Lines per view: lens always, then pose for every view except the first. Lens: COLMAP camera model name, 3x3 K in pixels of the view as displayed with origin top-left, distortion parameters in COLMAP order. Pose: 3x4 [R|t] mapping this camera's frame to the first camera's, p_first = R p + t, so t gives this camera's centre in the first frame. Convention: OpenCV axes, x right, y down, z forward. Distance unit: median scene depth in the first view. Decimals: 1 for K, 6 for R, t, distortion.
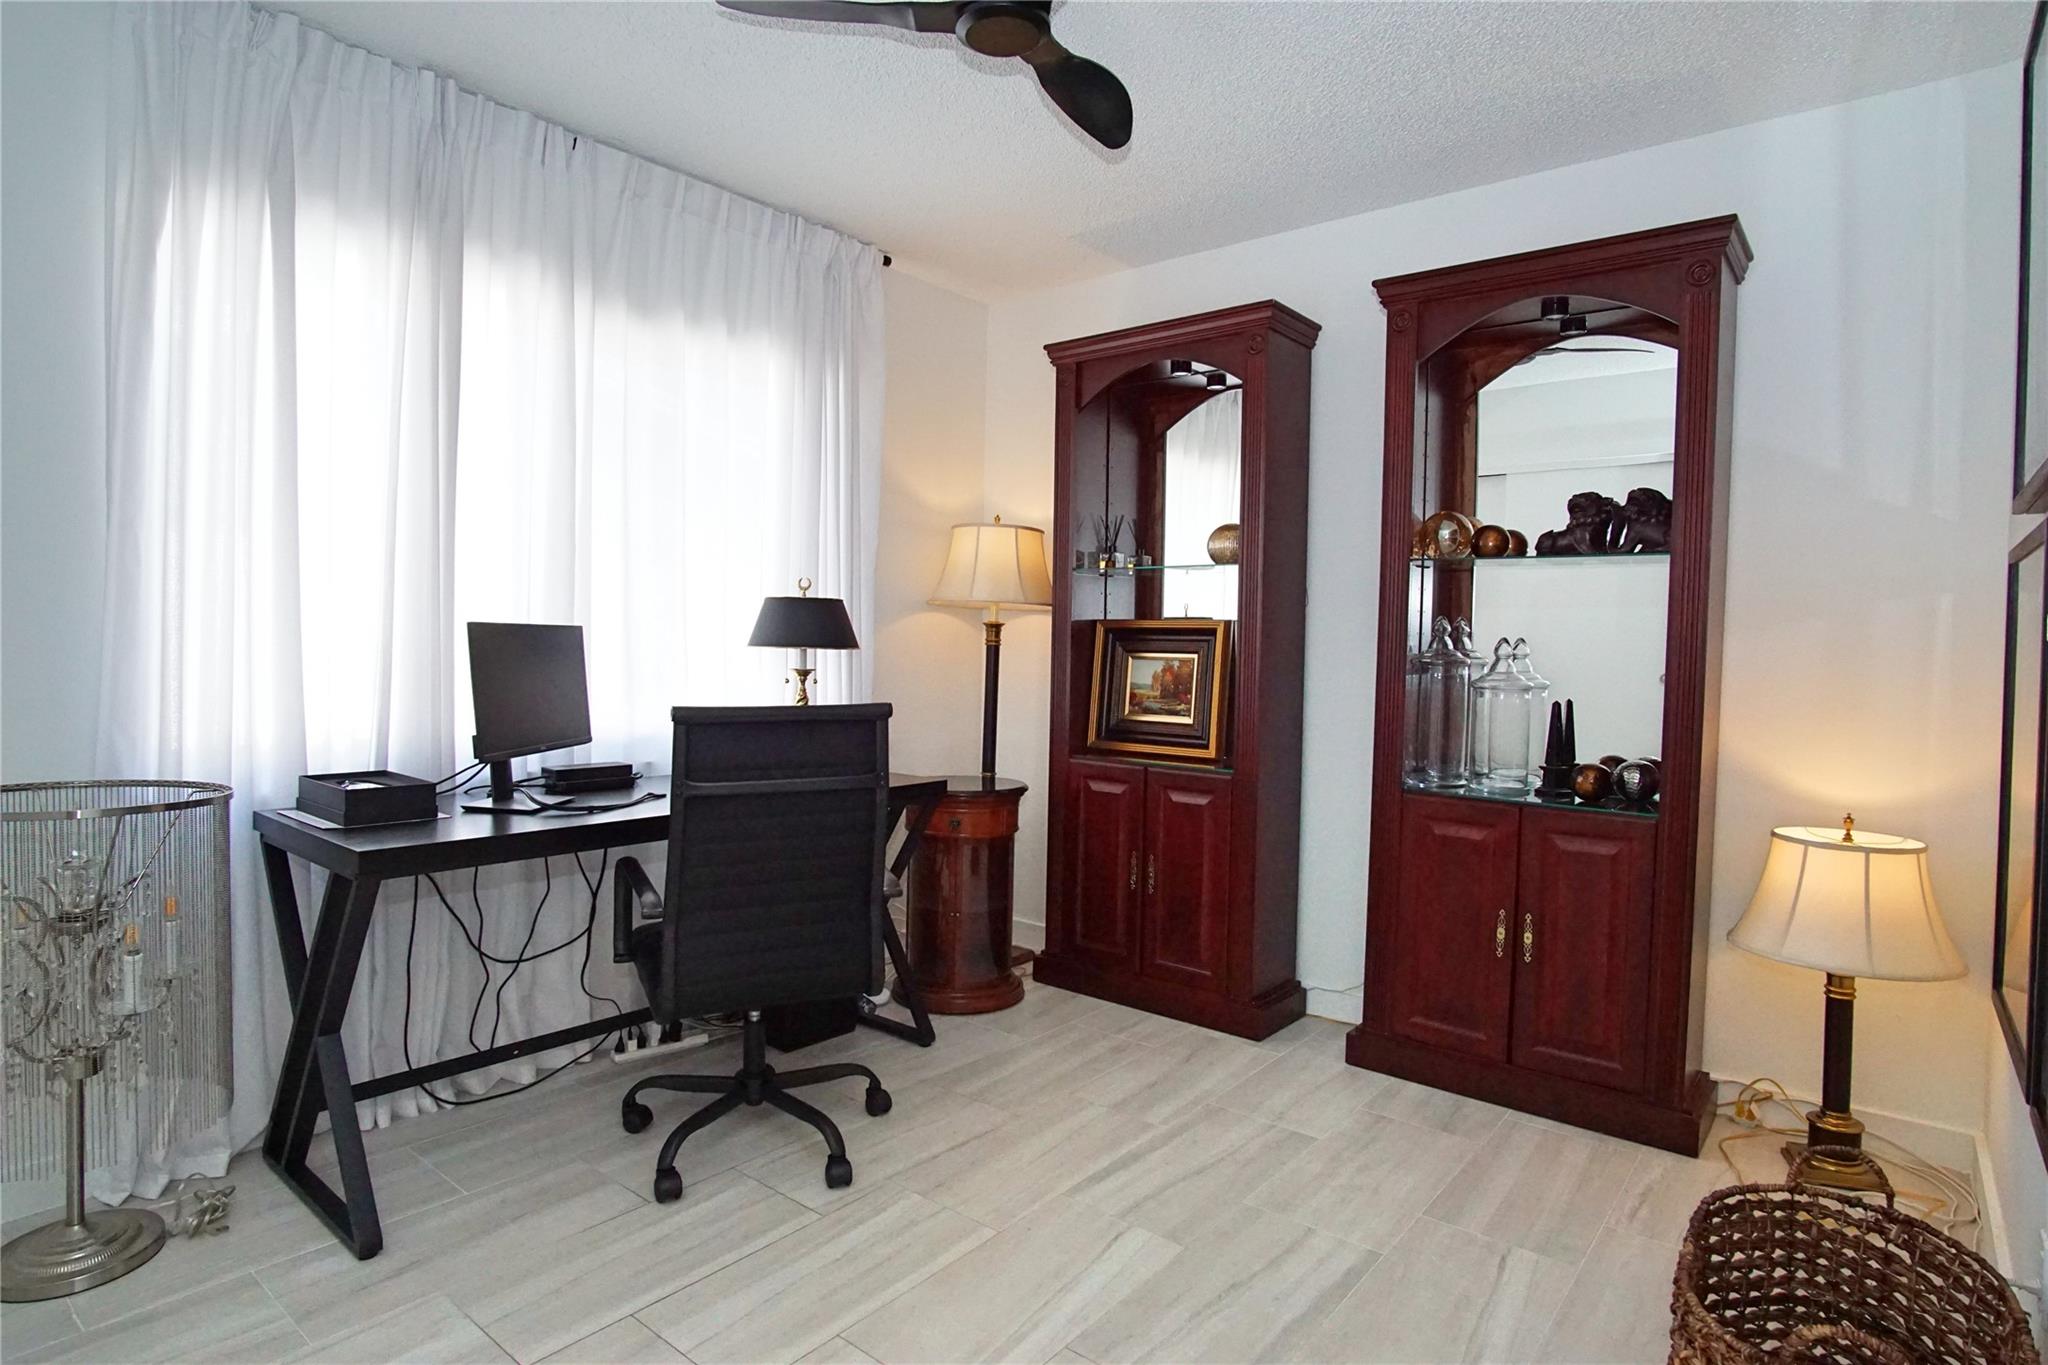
lens RADIAL K [[1080.7, 0, 1024.0], [0, 1080.7, 682.5], [0, 0, 1]] dist [0.024341, -0.000543]
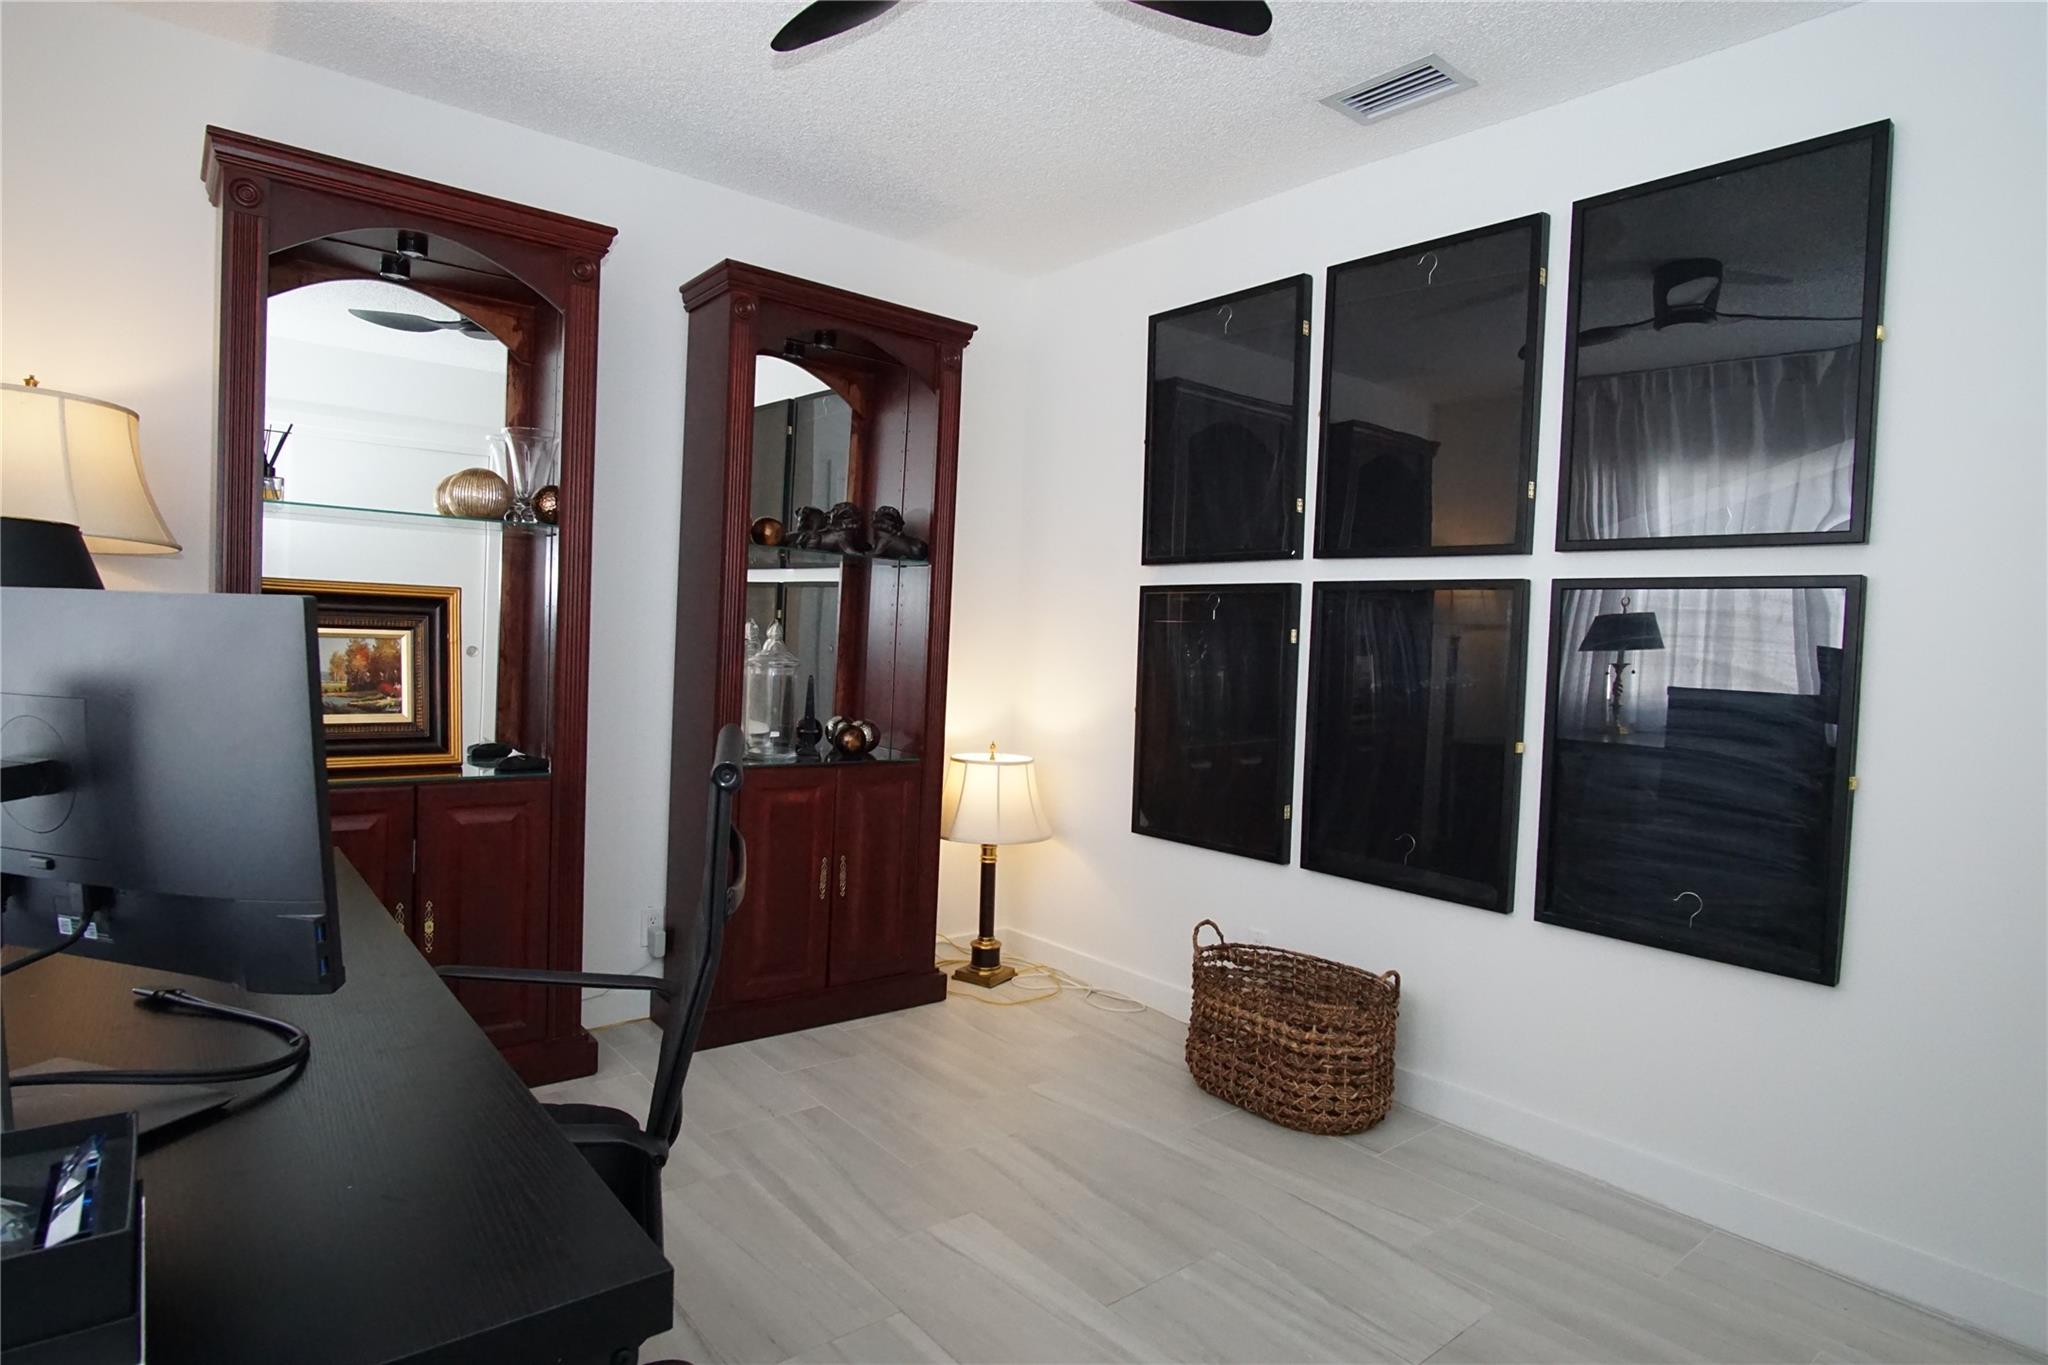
lens RADIAL K [[1080.7, 0, 1024.0], [0, 1080.7, 682.5], [0, 0, 1]] dist [0.024341, -0.000543]
pose [[0.257363, -0.045747, 0.965231, -0.581109], [0.008670, 0.998948, 0.045034, -0.025211], [-0.966276, -0.003221, 0.257488, 0.480592]]
